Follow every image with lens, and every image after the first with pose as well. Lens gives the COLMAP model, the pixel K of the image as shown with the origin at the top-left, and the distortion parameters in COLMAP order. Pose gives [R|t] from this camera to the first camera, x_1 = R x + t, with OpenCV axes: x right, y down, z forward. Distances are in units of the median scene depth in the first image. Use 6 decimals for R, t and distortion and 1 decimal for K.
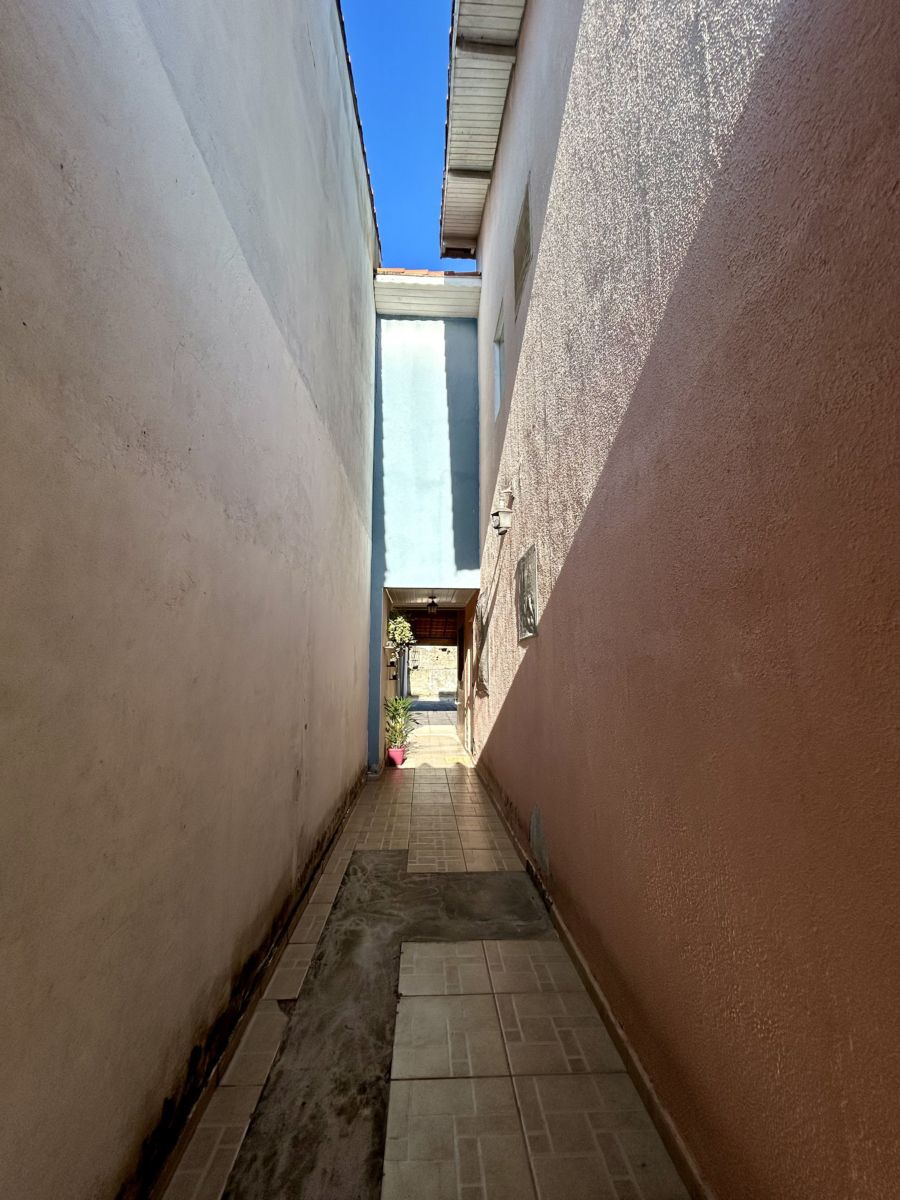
lens RADIAL K [[482.9, 0, 450.5], [0, 482.9, 598.4], [0, 0, 1]] dist [-0.000498, 0.000545]
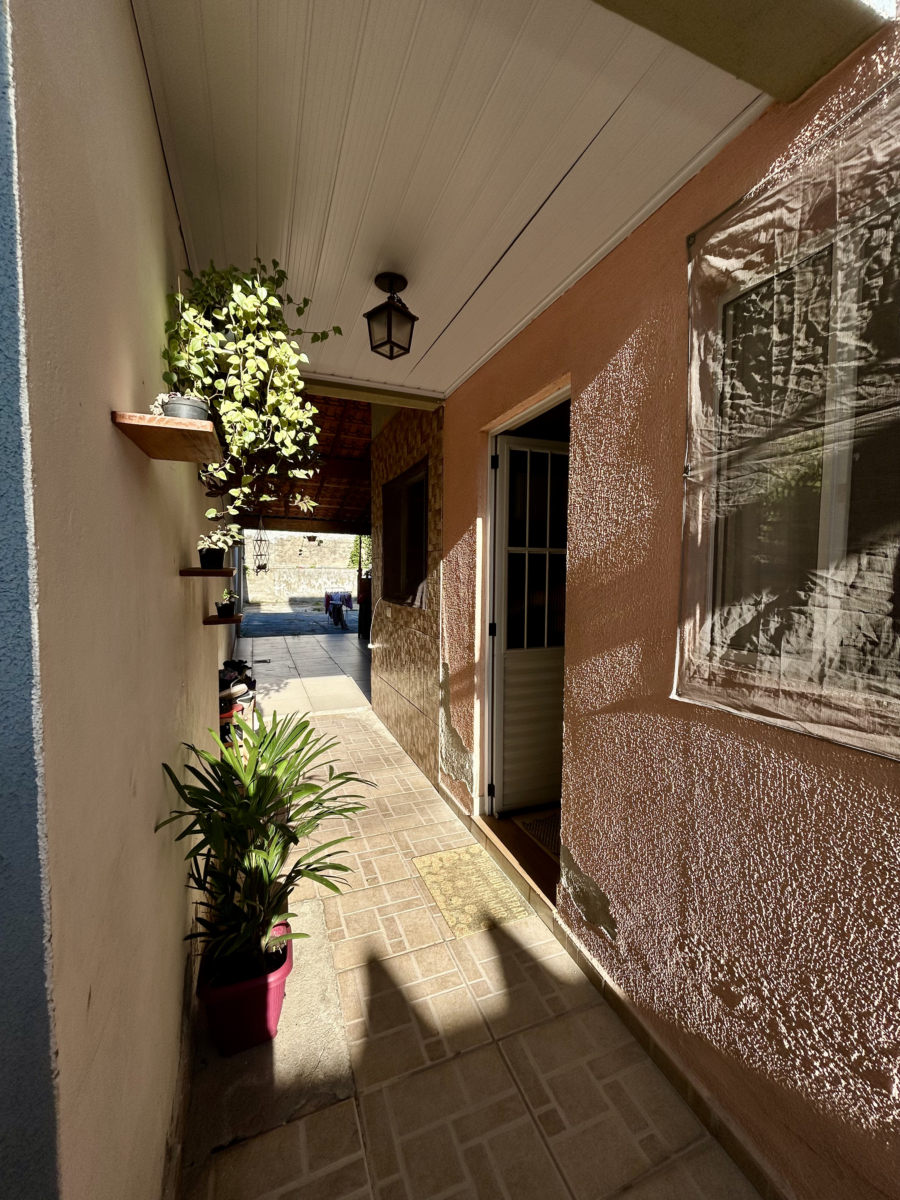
lens RADIAL K [[482.9, 0, 450.5], [0, 482.9, 598.4], [0, 0, 1]] dist [-0.000498, 0.000545]
pose [[0.947545, -0.010120, 0.319462, -0.028063], [-0.056555, 0.978419, 0.198740, 0.032328], [-0.314579, -0.206383, 0.926524, 0.240457]]
